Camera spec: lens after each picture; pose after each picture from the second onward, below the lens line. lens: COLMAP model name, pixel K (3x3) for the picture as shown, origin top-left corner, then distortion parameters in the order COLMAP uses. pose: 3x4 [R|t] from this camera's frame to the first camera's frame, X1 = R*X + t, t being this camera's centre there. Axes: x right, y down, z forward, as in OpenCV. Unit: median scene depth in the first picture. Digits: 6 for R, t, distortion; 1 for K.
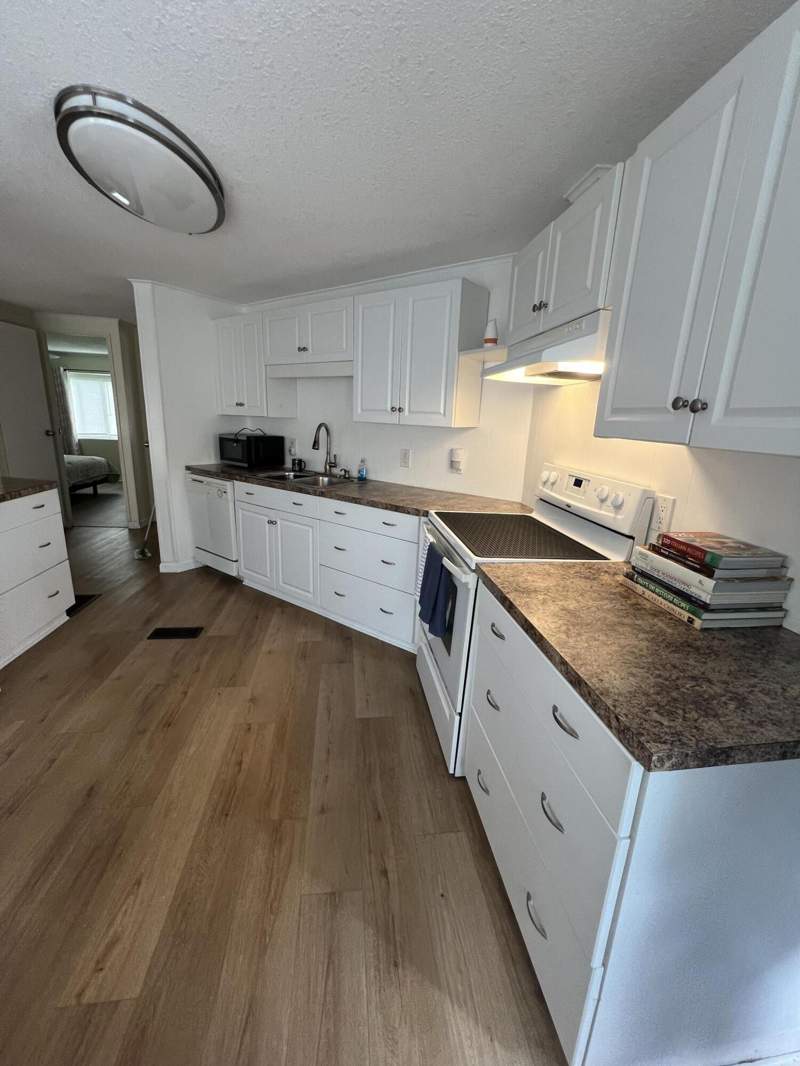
lens RADIAL K [[427.3, 0, 403.6], [0, 427.3, 528.2], [0, 0, 1]] dist [-0.000929, -0.000172]
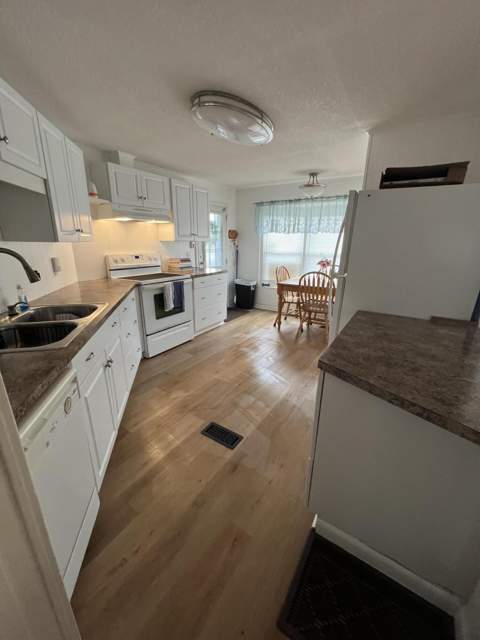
lens RADIAL K [[251.8, 0, 240.0], [0, 251.8, 320.0], [0, 0, 1]] dist [0.000849, 0.000105]
pose [[-0.753015, -0.249855, 0.608721, -1.058278], [0.122035, 0.856024, 0.502325, -0.422849], [-0.646588, 0.452543, -0.614108, 1.452870]]
